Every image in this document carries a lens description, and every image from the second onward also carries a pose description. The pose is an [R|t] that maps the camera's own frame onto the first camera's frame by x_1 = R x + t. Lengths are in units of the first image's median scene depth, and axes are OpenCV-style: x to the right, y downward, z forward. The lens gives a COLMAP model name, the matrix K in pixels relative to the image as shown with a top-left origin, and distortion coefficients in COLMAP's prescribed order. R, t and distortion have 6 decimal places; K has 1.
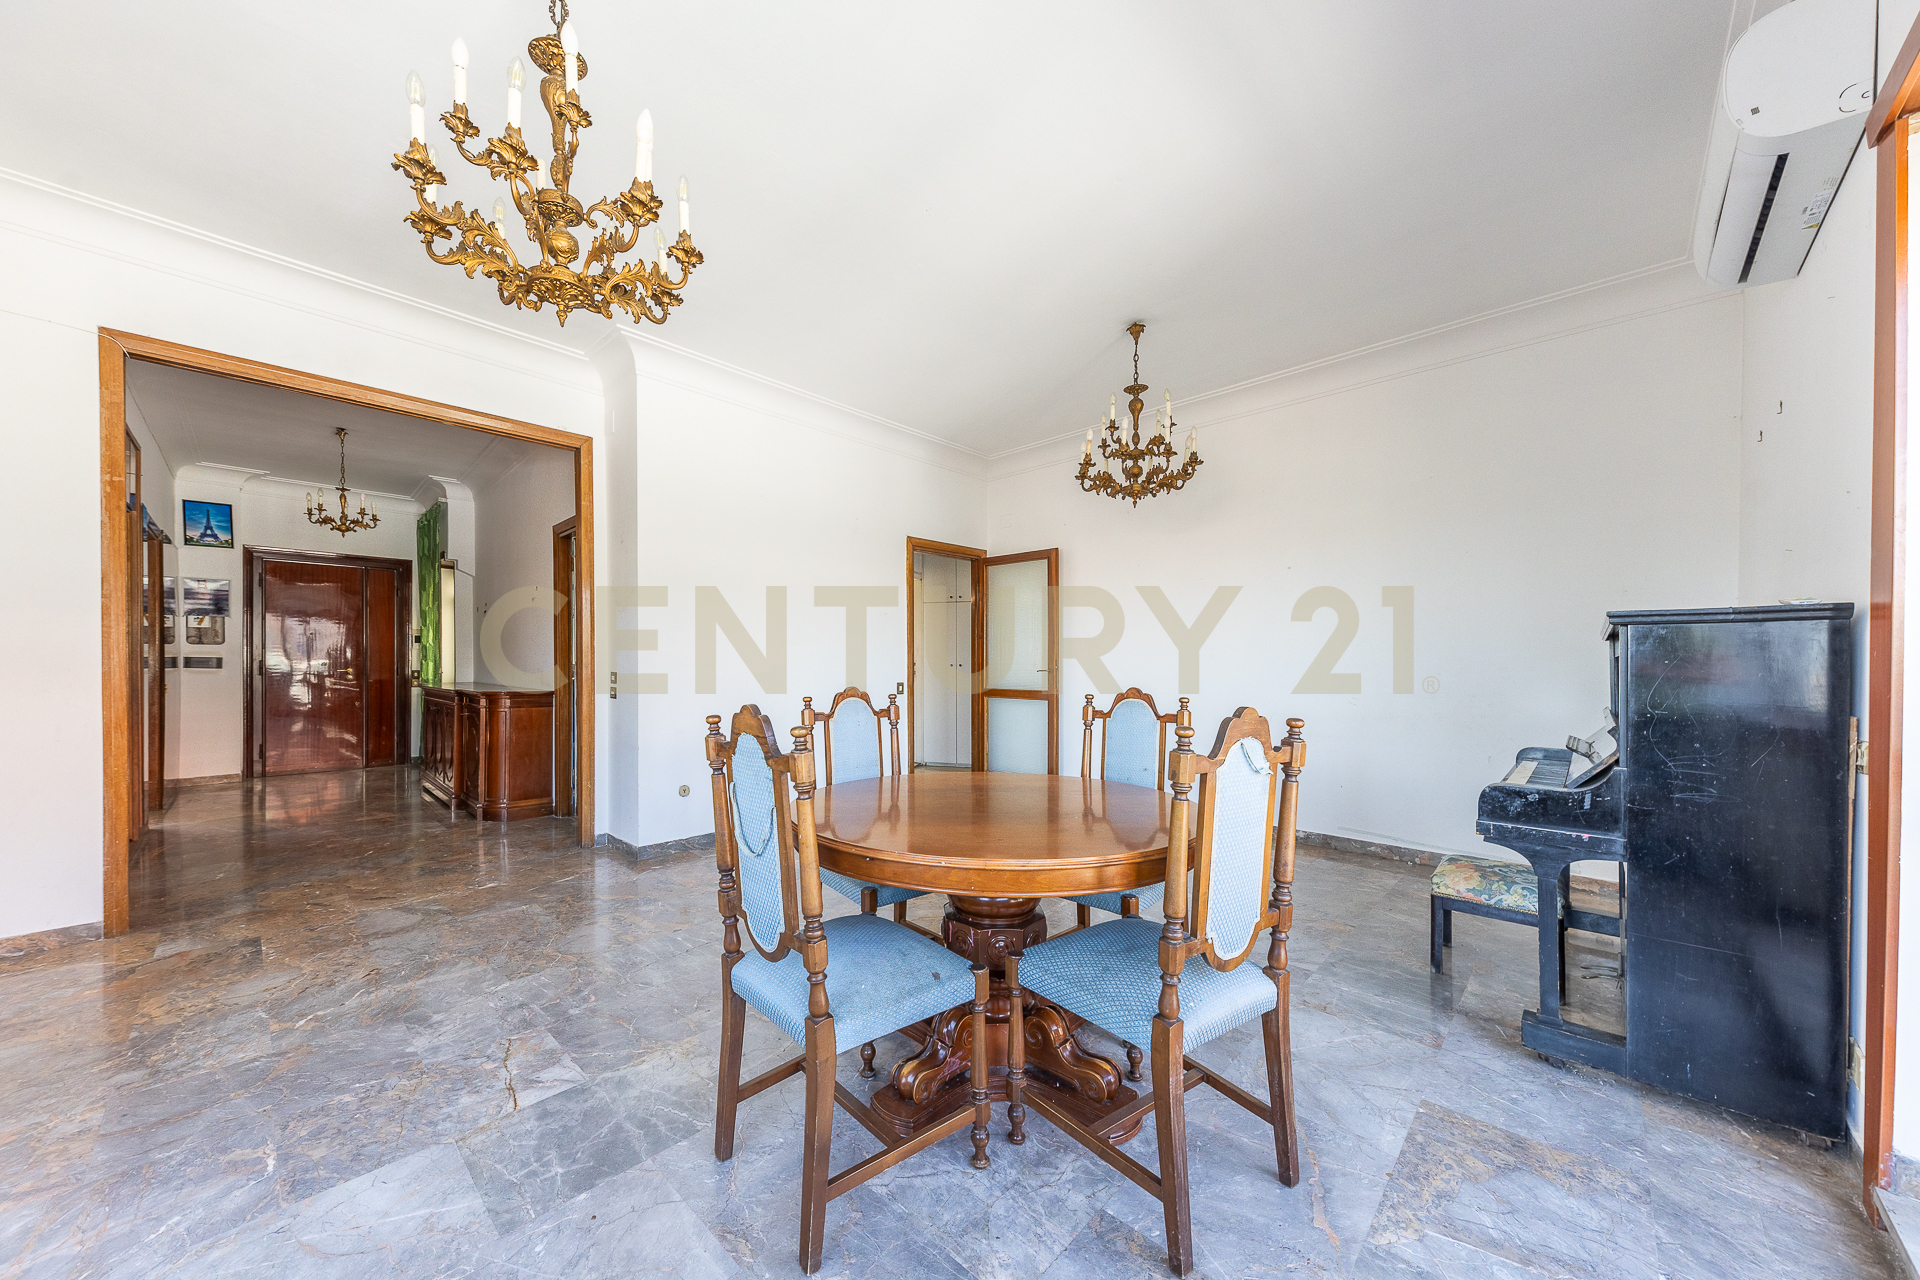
lens RADIAL K [[683.8, 0, 956.7], [0, 683.8, 663.6], [0, 0, 1]] dist [-0.000409, -0.000178]
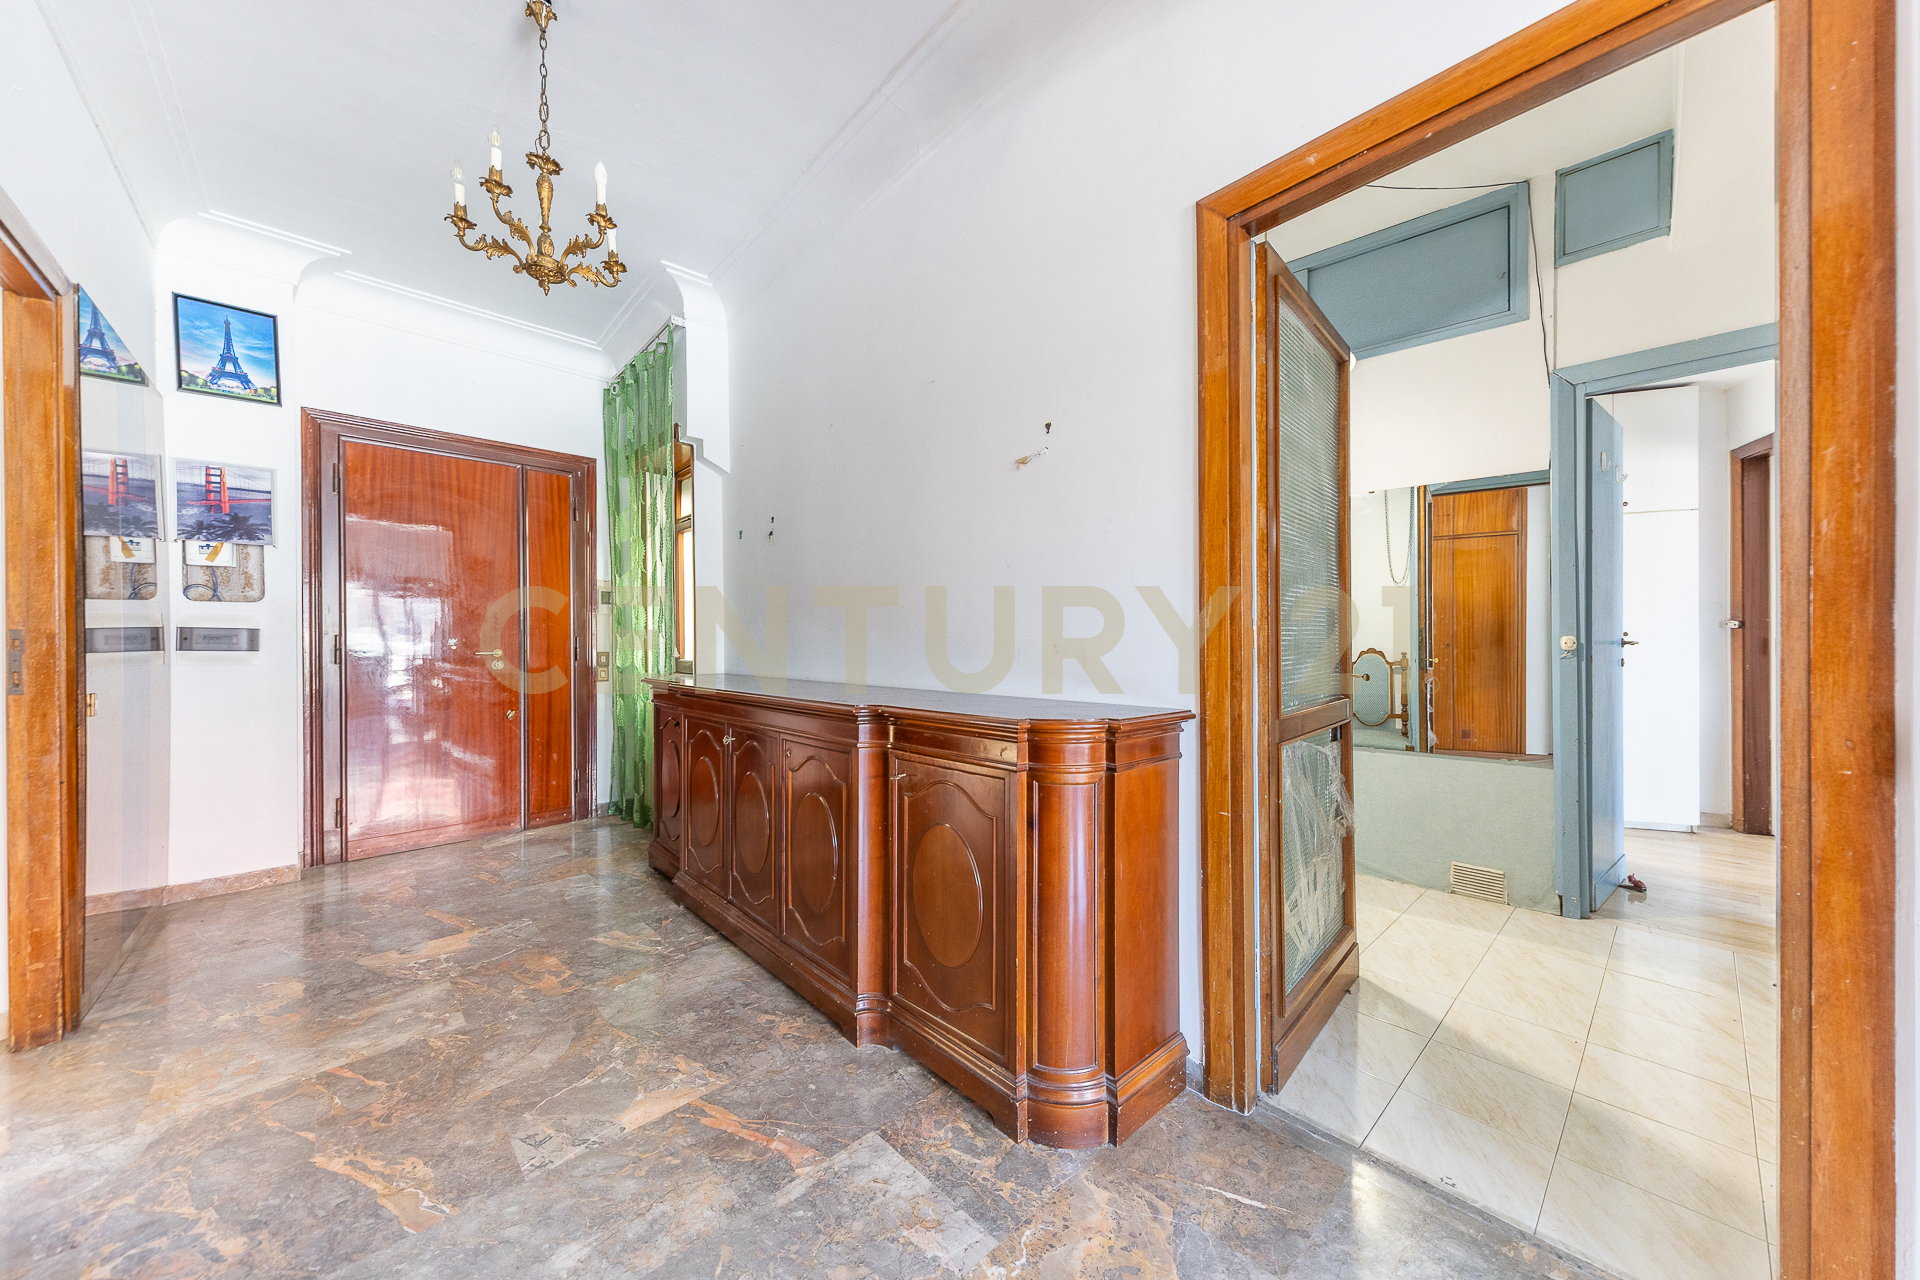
lens RADIAL K [[681.3, 0, 988.7], [0, 681.3, 640.8], [0, 0, 1]] dist [0.004723, -0.000256]
pose [[0.999226, -0.004707, -0.039044, -0.535827], [0.004689, 0.999989, -0.000546, 0.002391], [0.039046, 0.000362, 0.999237, 0.531733]]
